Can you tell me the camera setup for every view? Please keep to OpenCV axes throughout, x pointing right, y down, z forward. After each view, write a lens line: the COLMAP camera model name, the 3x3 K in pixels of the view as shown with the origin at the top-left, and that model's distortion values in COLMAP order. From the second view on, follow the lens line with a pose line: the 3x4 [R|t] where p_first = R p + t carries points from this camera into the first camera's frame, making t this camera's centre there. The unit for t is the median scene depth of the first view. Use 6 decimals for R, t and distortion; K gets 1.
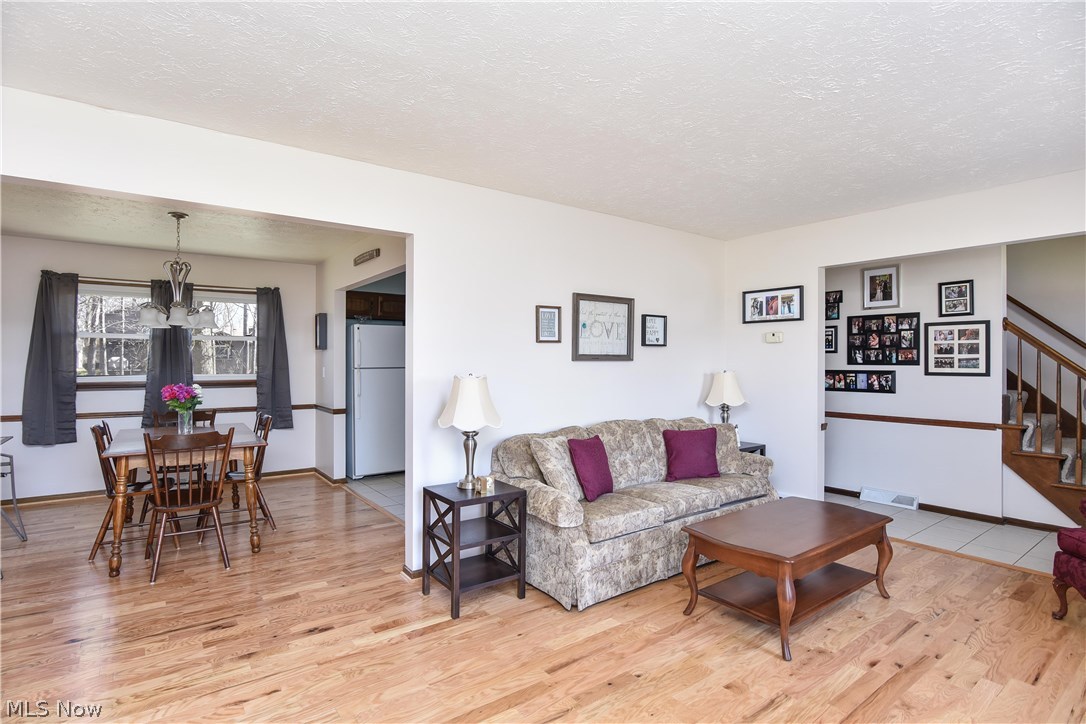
lens RADIAL K [[539.5, 0, 547.0], [0, 539.5, 346.2], [0, 0, 1]] dist [0.002563, -0.000028]
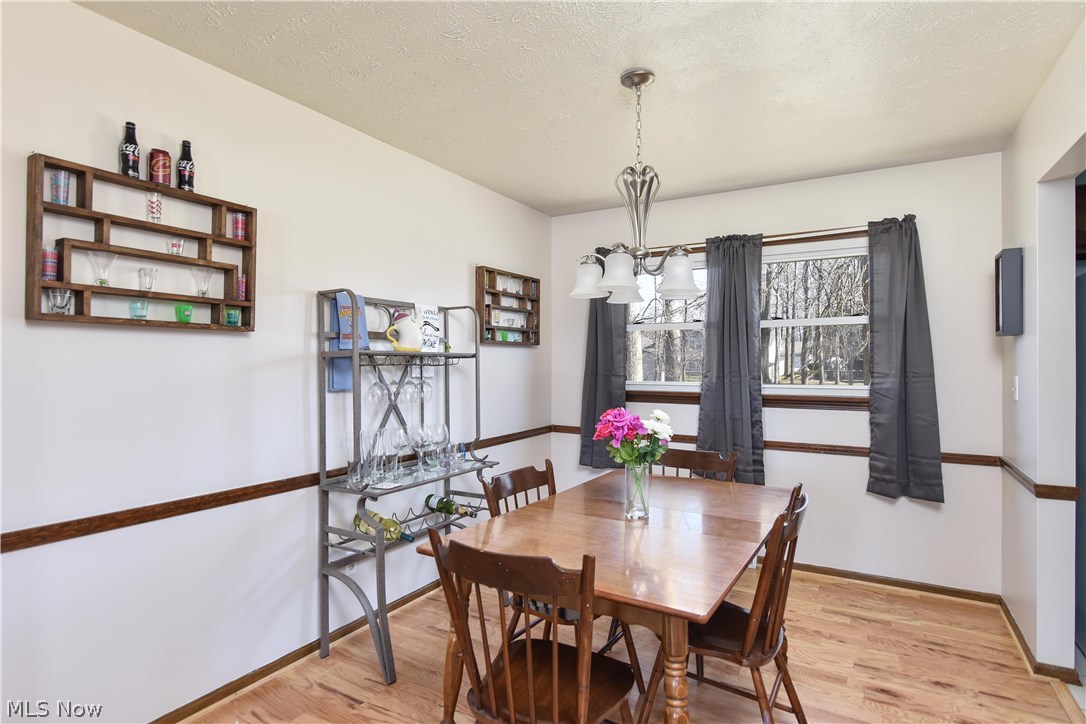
lens RADIAL K [[573.2, 0, 547.1], [0, 573.2, 367.8], [0, 0, 1]] dist [-0.004449, -0.000278]
pose [[0.394101, 0.010411, -0.919008, -0.146843], [0.025216, 0.999437, 0.022135, 0.012908], [0.918721, -0.031897, 0.393616, 0.489673]]
